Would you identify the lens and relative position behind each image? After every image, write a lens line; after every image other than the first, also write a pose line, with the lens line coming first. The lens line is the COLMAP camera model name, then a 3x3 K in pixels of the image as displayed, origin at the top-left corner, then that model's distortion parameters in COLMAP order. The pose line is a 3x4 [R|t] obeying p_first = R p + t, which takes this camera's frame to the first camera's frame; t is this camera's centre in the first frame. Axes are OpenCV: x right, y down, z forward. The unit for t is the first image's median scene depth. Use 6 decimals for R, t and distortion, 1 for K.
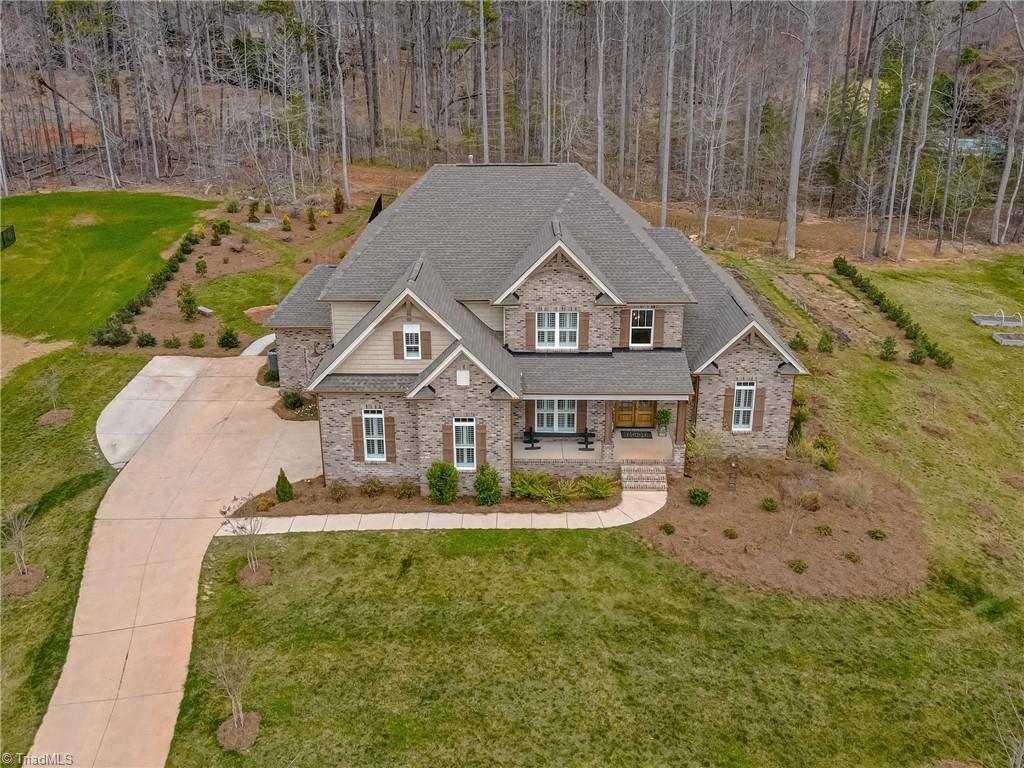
lens RADIAL K [[885.8, 0, 484.2], [0, 885.8, 327.7], [0, 0, 1]] dist [0.006532, 0.015789]
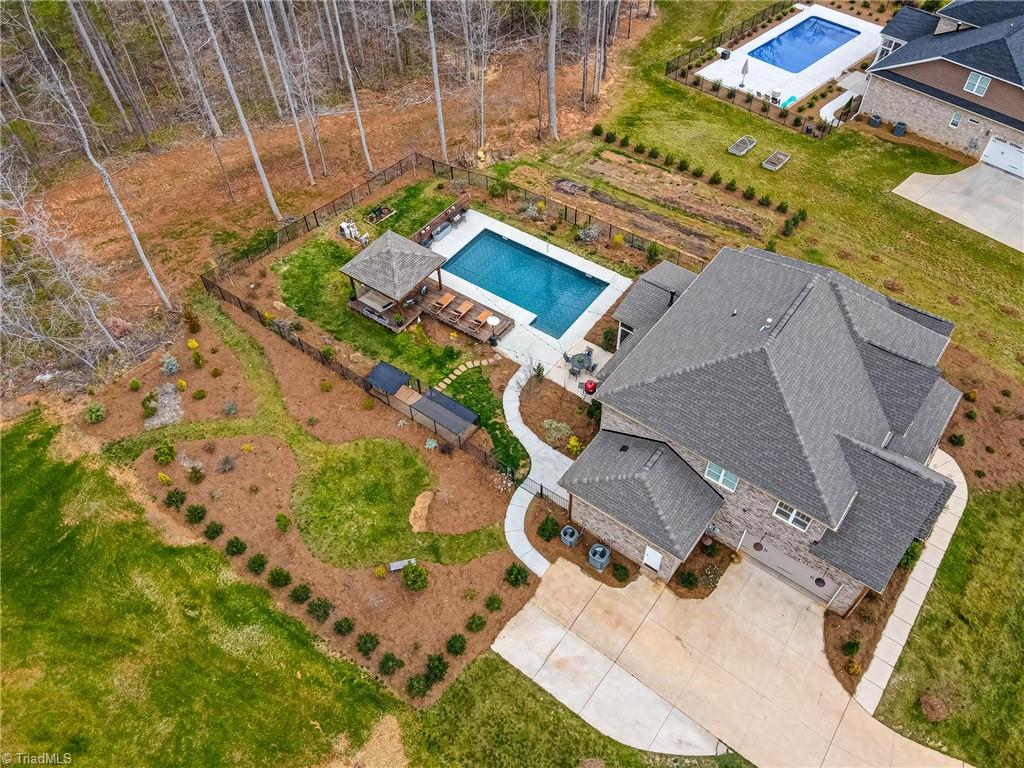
lens RADIAL K [[748.8, 0, 514.5], [0, 748.8, 385.0], [0, 0, 1]] dist [0.015305, -0.000469]
pose [[0.577599, -0.627927, 0.521620, -0.854935], [0.294213, 0.756175, 0.584498, -0.902341], [-0.761458, -0.184138, 0.621510, 0.784416]]
